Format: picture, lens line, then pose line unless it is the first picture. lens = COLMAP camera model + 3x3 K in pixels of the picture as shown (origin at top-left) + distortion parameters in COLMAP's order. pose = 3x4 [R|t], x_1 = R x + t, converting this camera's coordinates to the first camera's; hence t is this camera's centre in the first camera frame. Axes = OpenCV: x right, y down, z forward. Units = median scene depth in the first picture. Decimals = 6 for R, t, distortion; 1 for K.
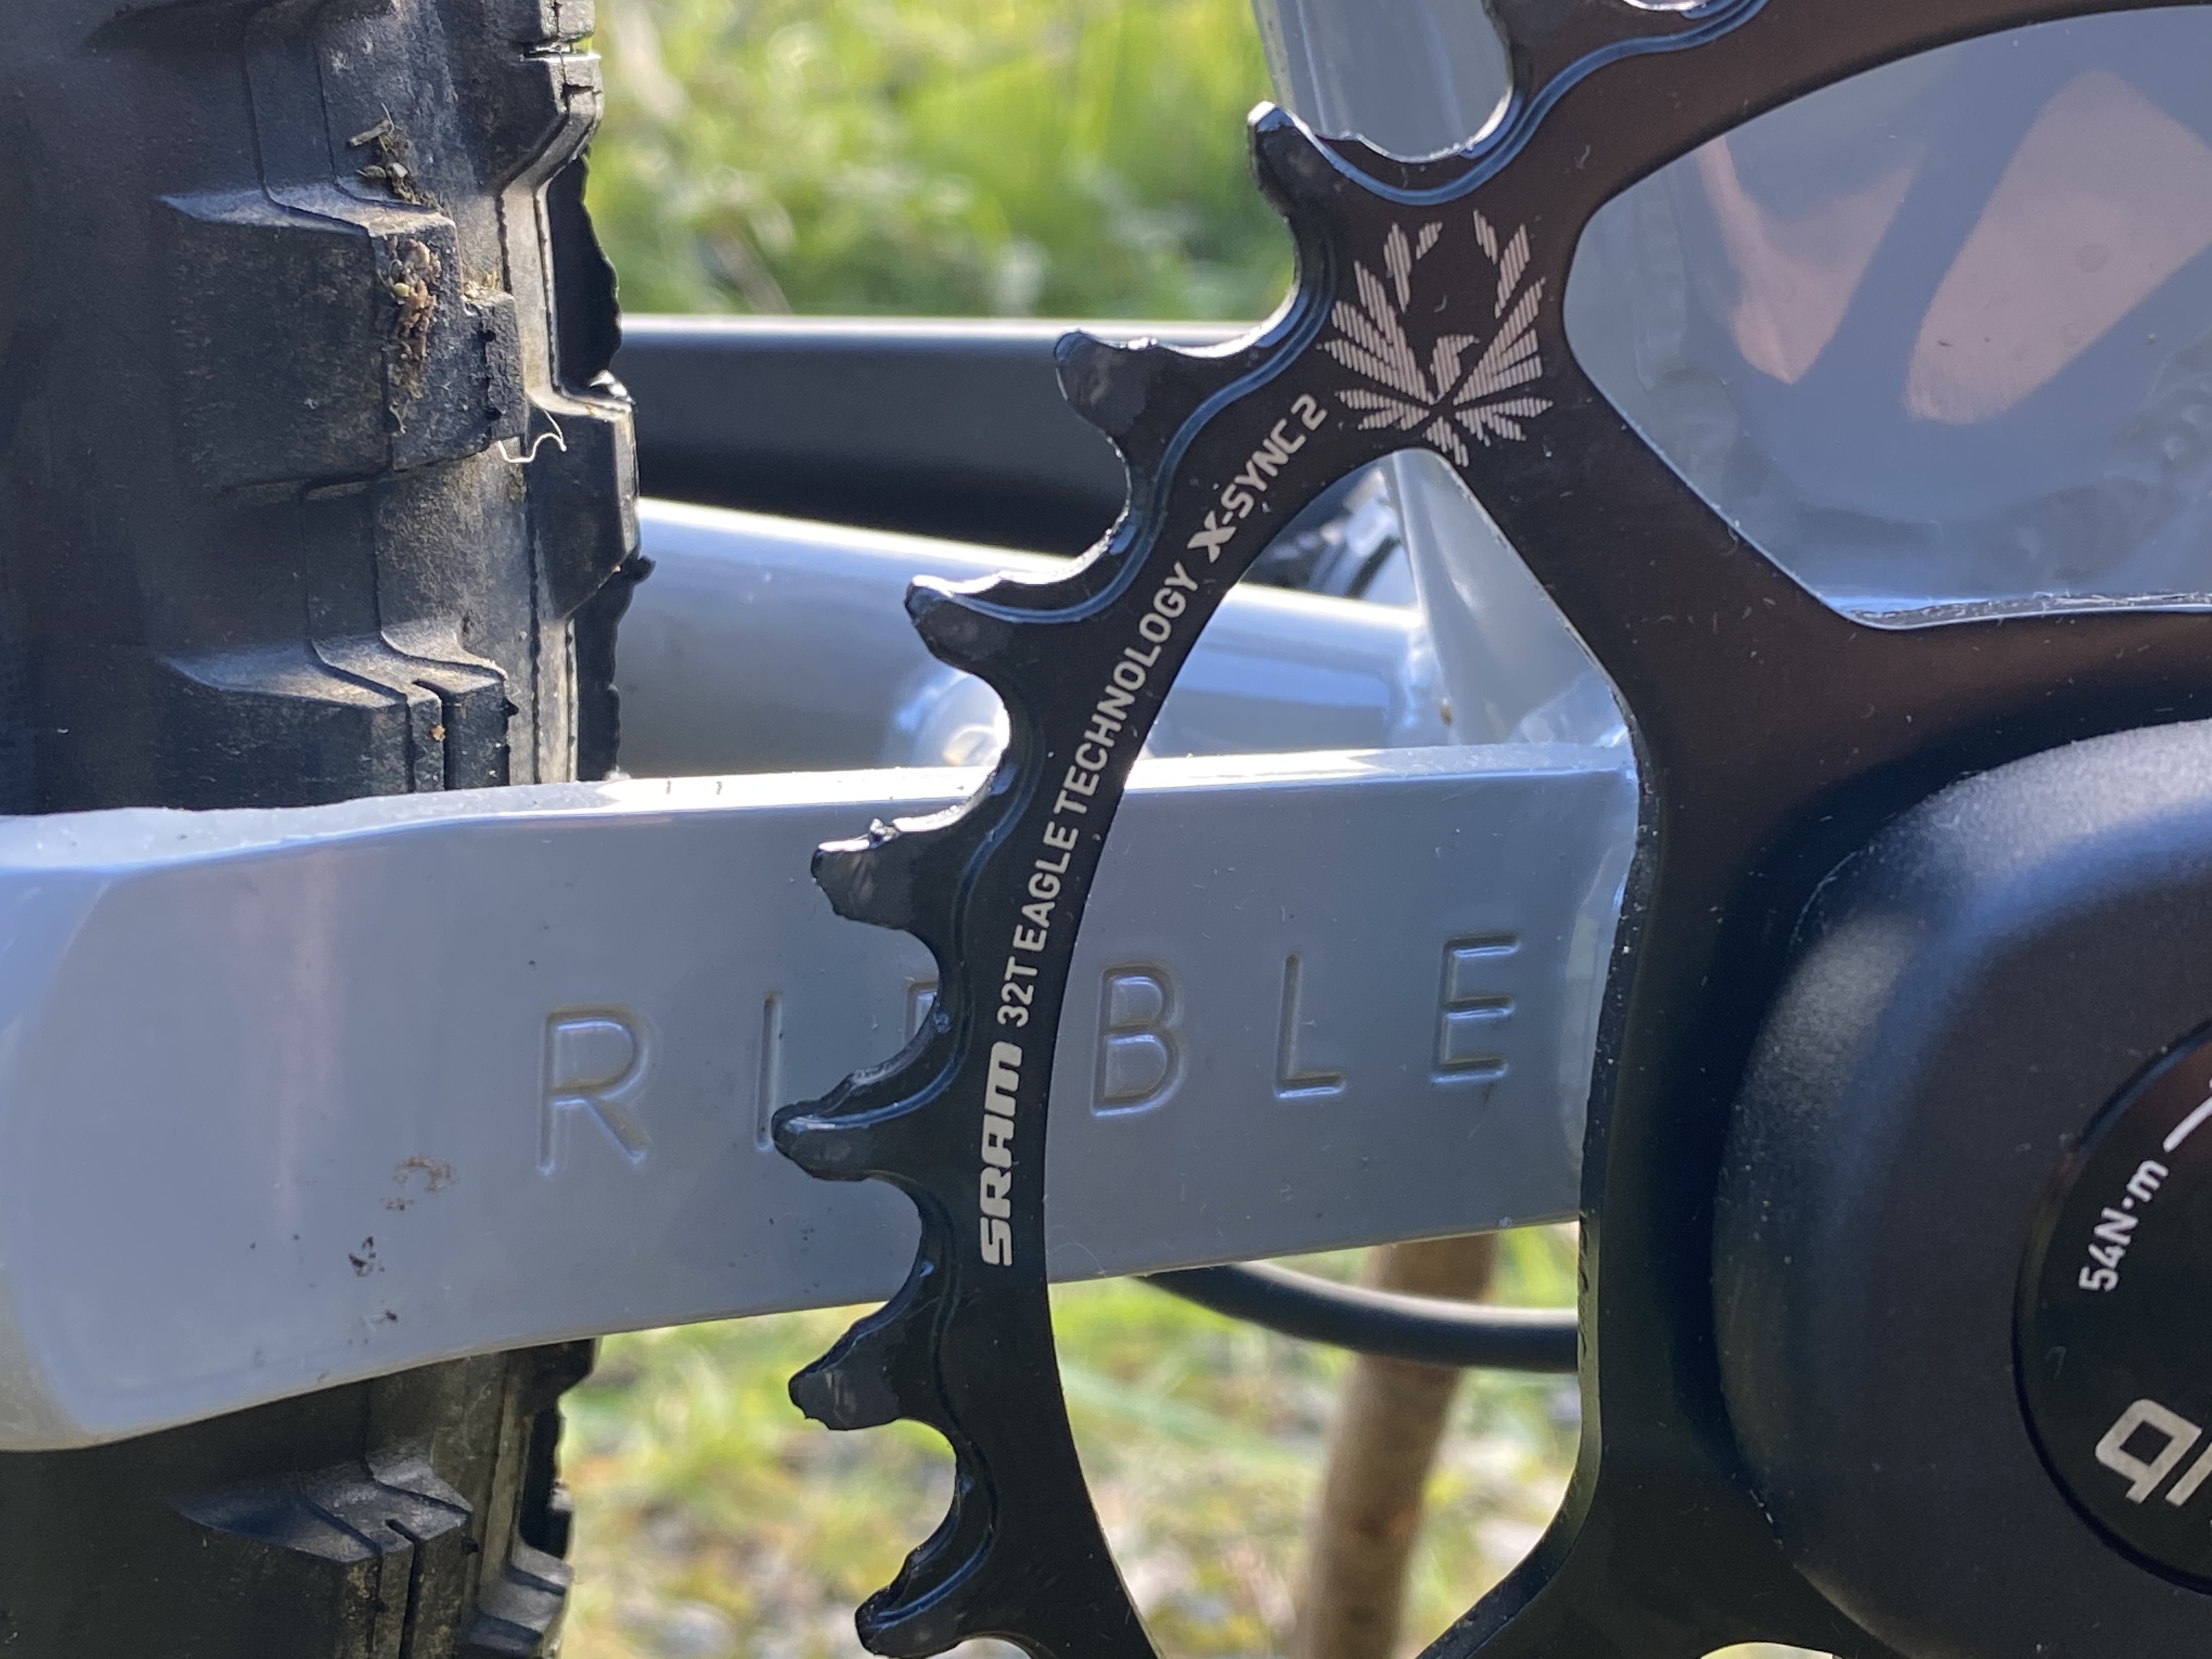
lens RADIAL K [[3325.9, 0, 1104.8], [0, 3325.9, 818.6], [0, 0, 1]] dist [0.288423, -1.201455]
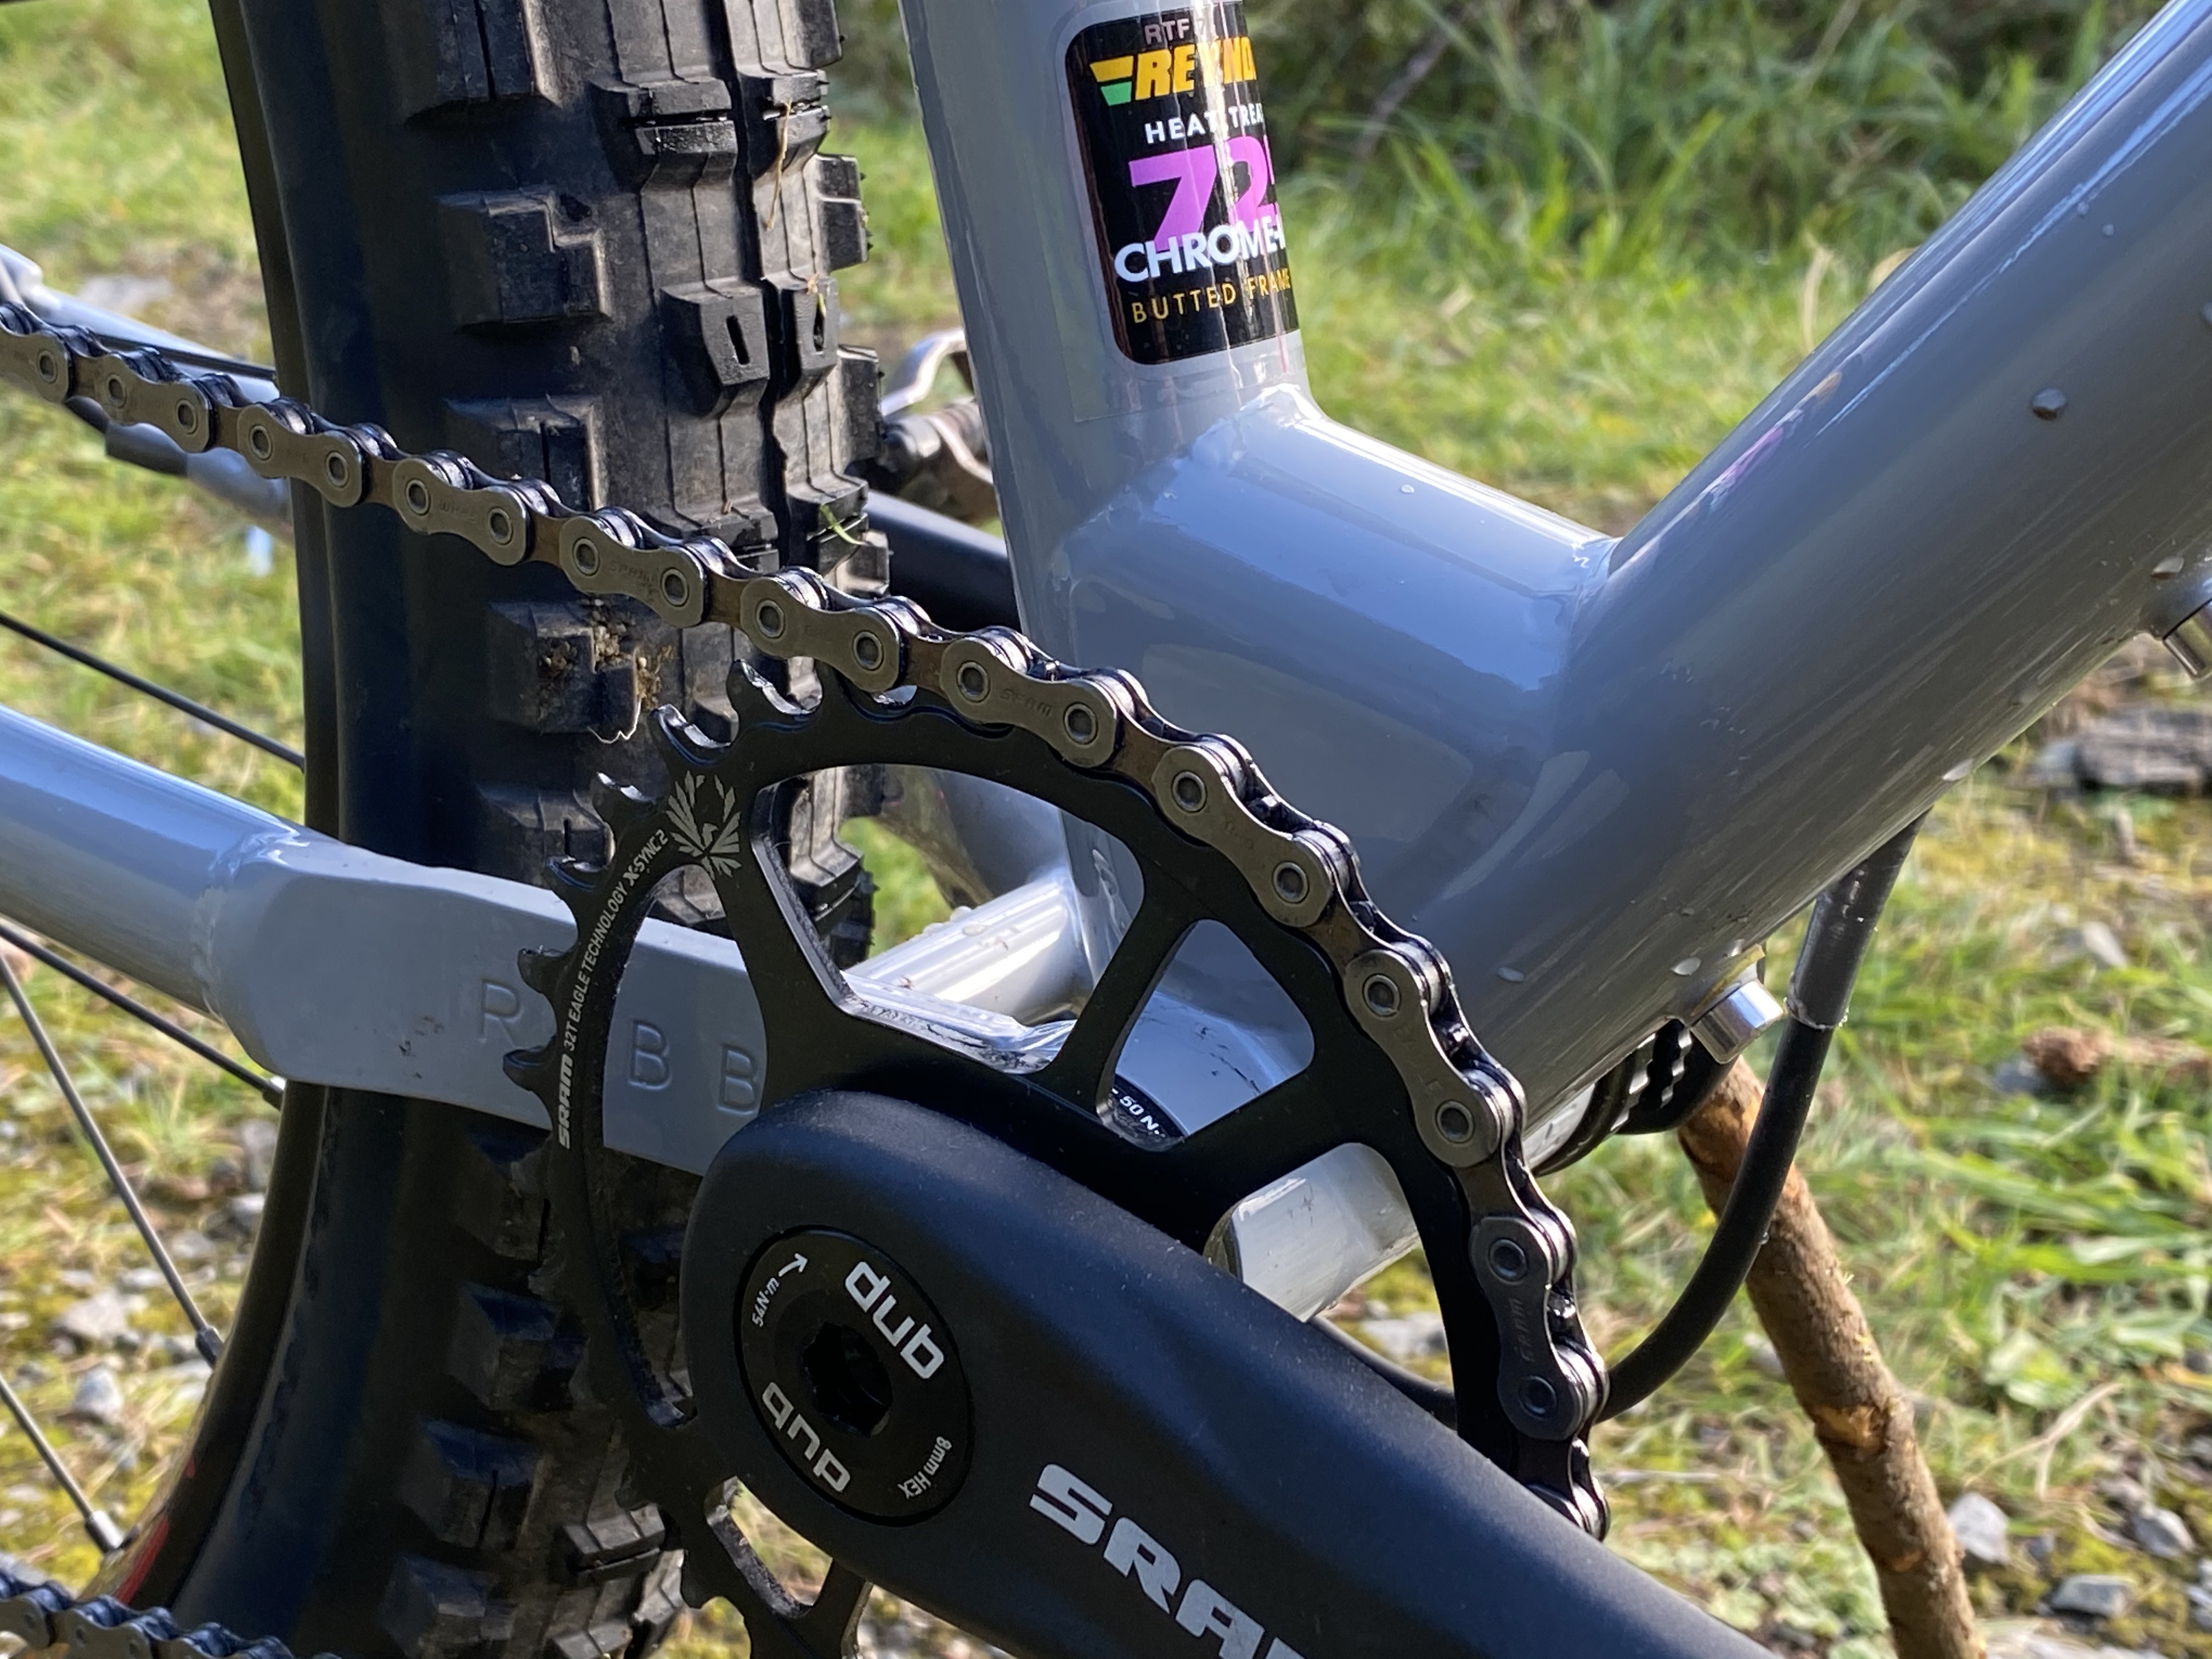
lens RADIAL K [[3325.9, 0, 1104.8], [0, 3325.9, 818.6], [0, 0, 1]] dist [0.288423, -1.201455]
pose [[0.682826, 0.295284, -0.668248, 1.770837], [-0.233295, 0.954921, 0.183574, -0.617303], [0.692331, 0.030550, 0.720933, -0.426541]]
